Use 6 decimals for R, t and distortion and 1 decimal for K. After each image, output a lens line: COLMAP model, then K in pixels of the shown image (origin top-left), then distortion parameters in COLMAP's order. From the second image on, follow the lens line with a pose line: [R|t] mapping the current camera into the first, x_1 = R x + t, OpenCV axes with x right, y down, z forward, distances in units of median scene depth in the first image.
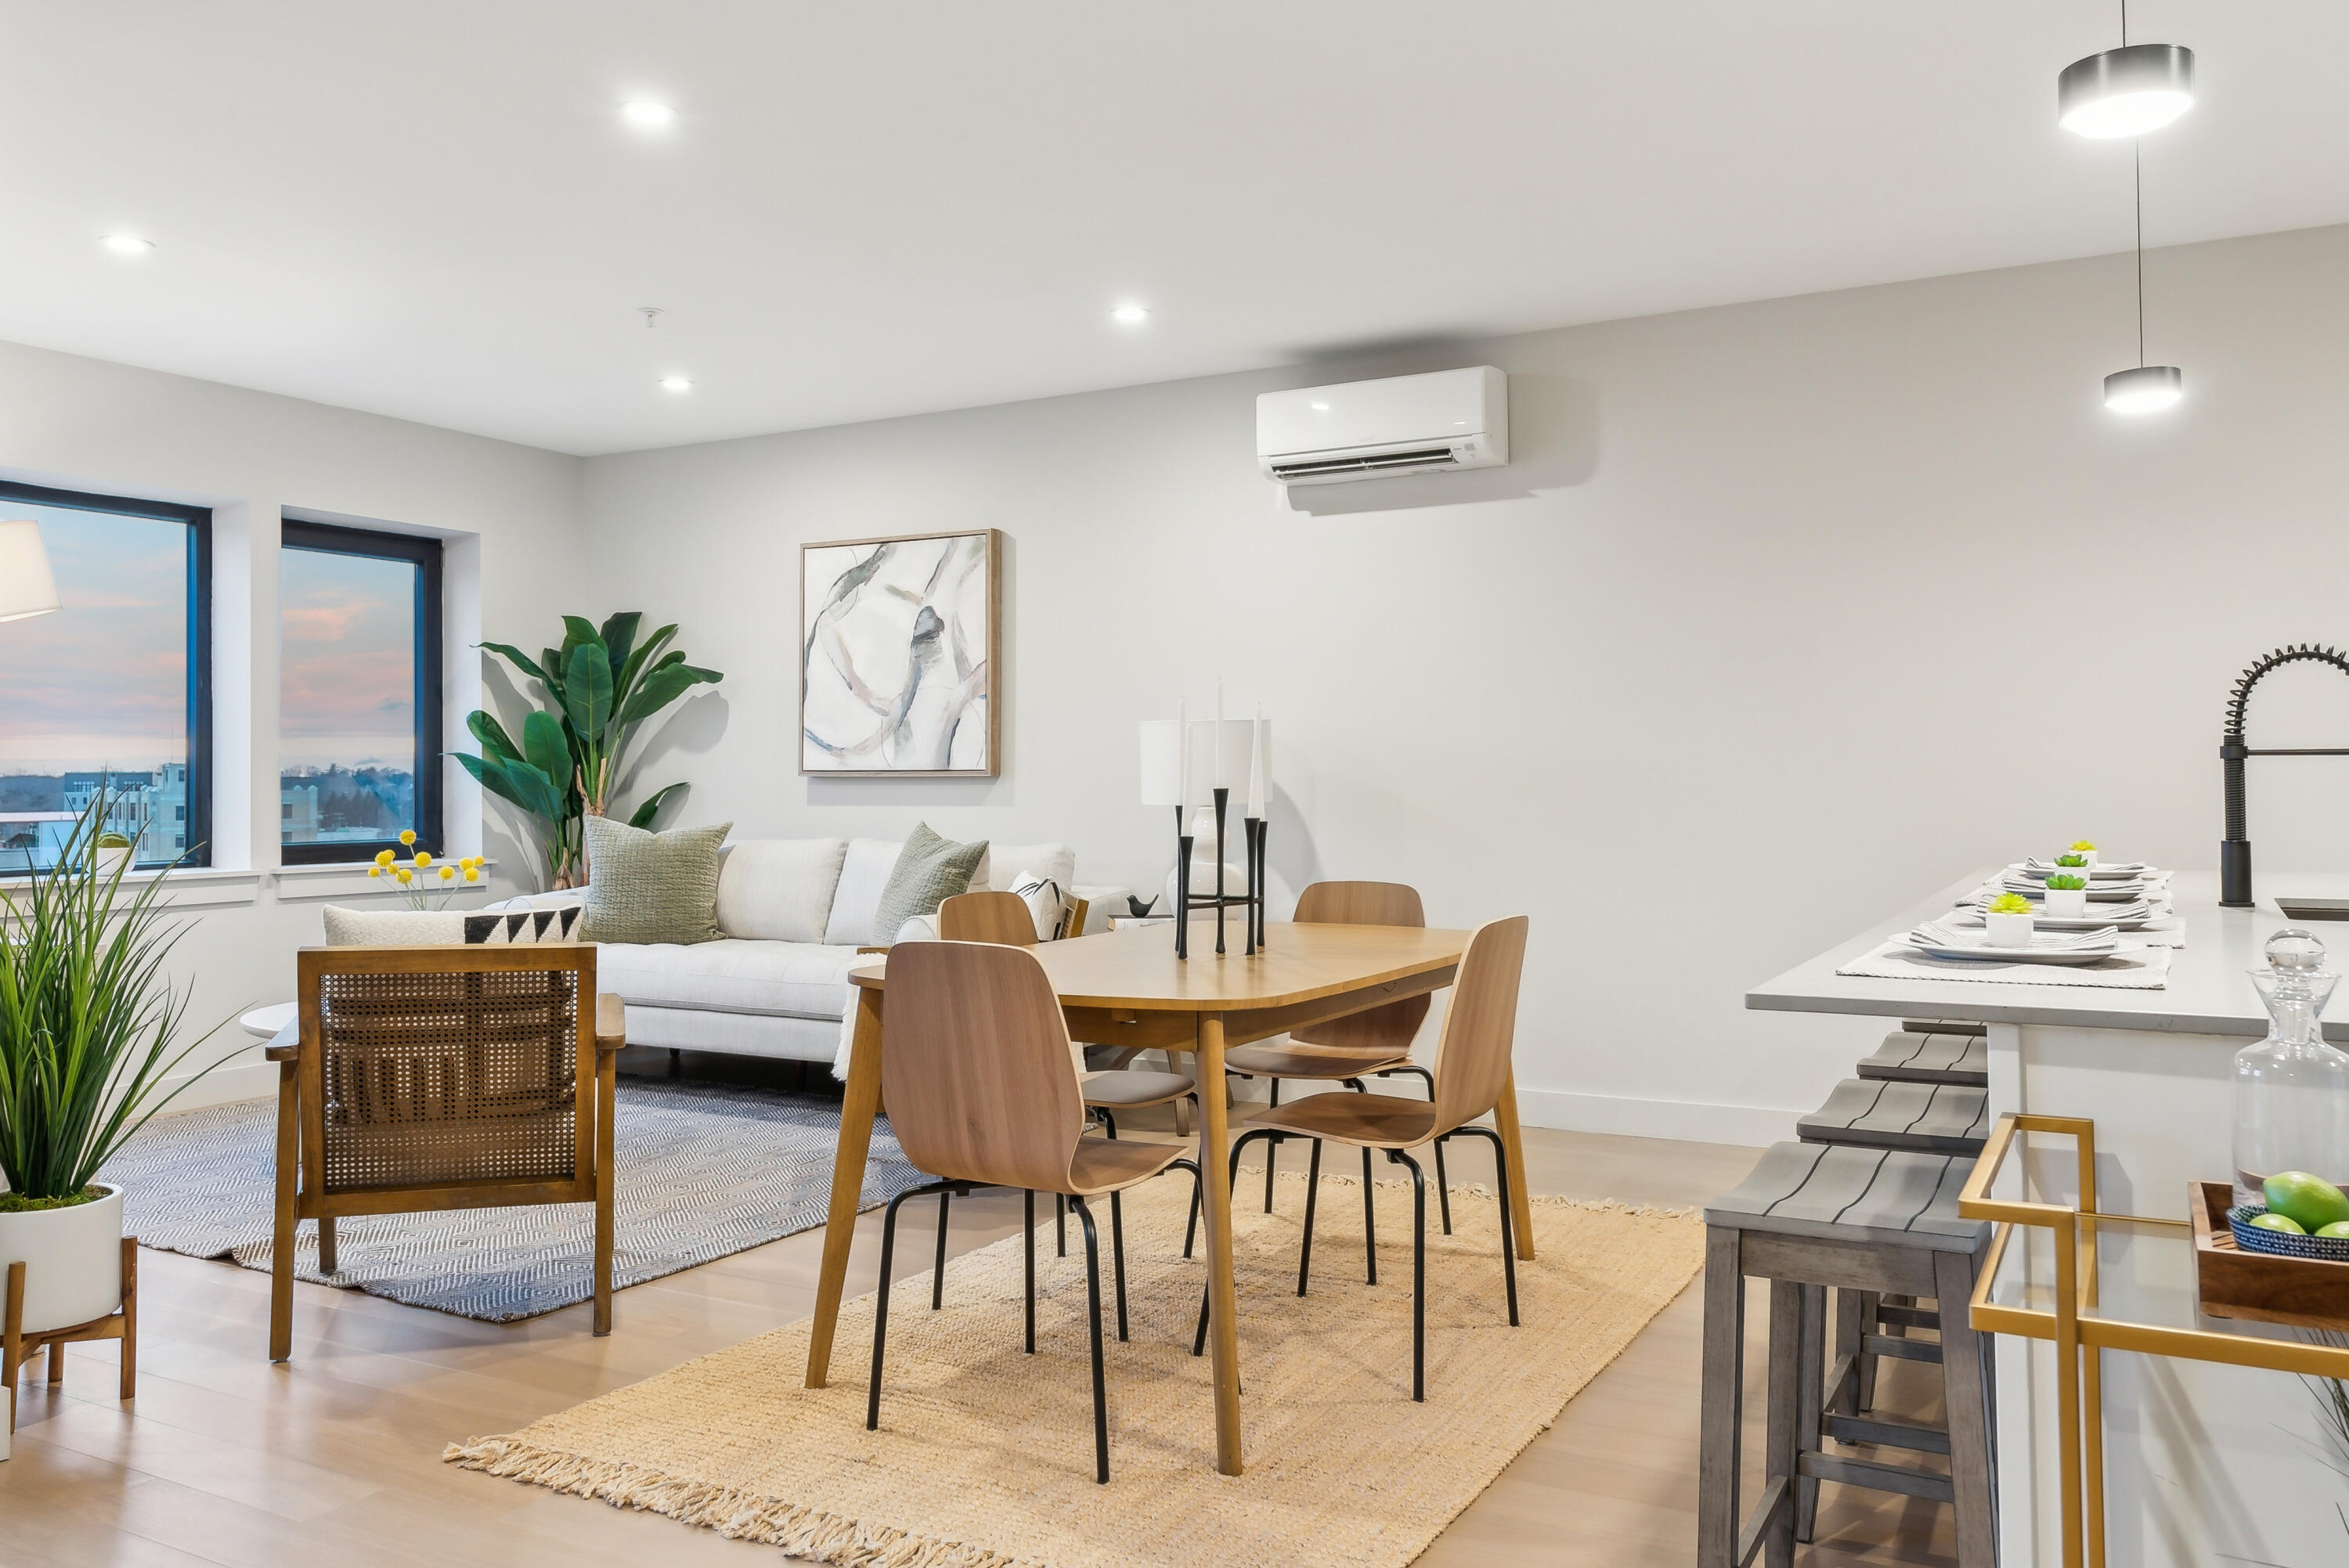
lens RADIAL K [[1782.9, 0, 1177.1], [0, 1782.9, 734.9], [0, 0, 1]] dist [0.004915, 0.004911]
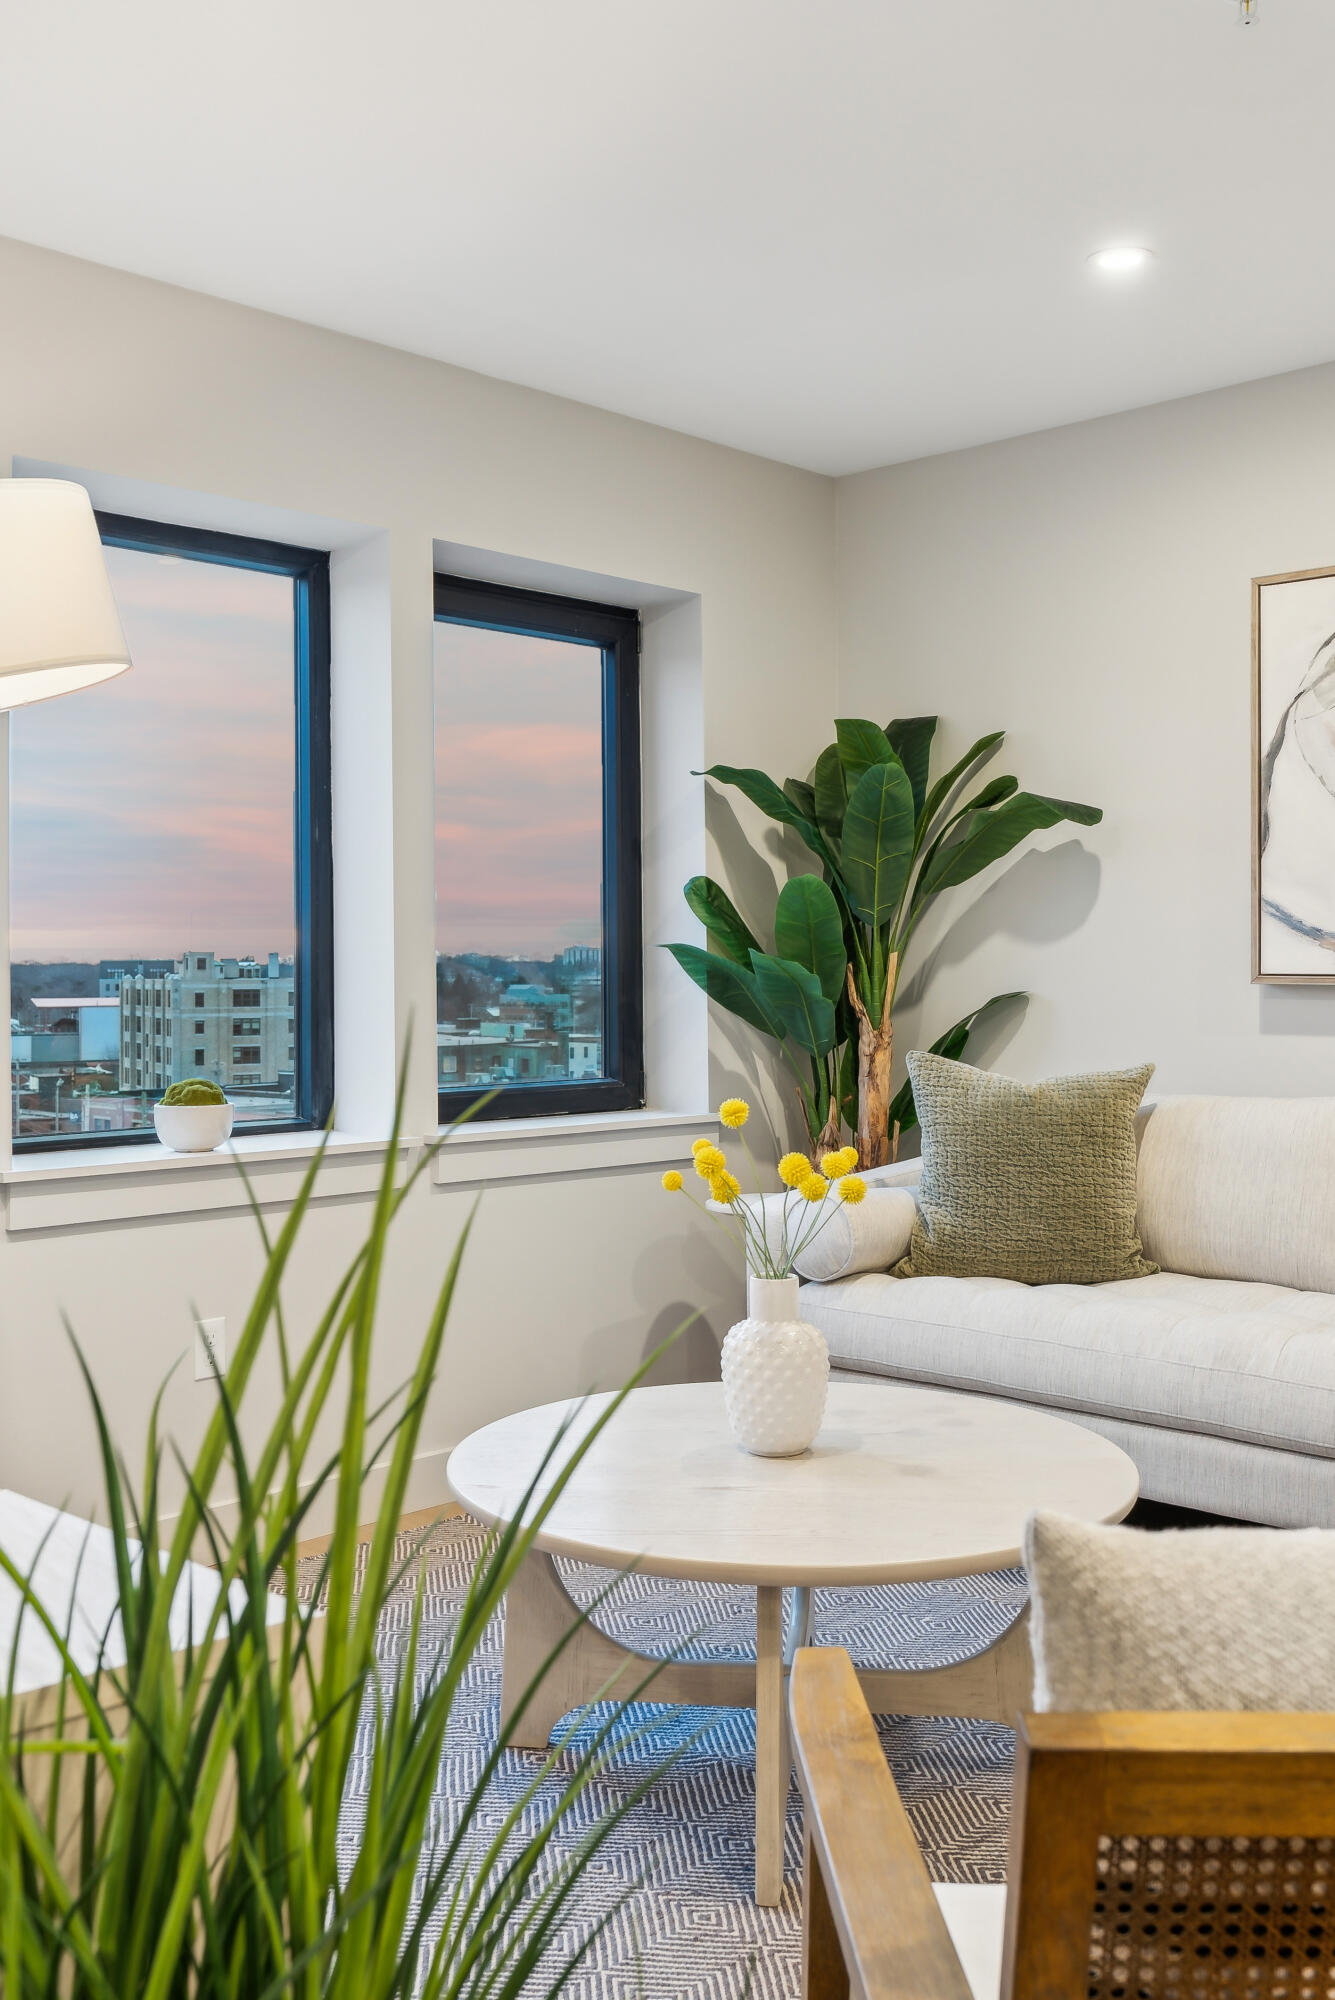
lens RADIAL K [[1901.0, 0, 664.0], [0, 1901.0, 922.9], [0, 0, 1]] dist [-0.004667, -0.007726]
pose [[0.964399, -0.004964, -0.264404, -0.239408], [0.005358, 0.999985, 0.000768, 0.002199], [0.264396, -0.002157, 0.964412, 0.370314]]
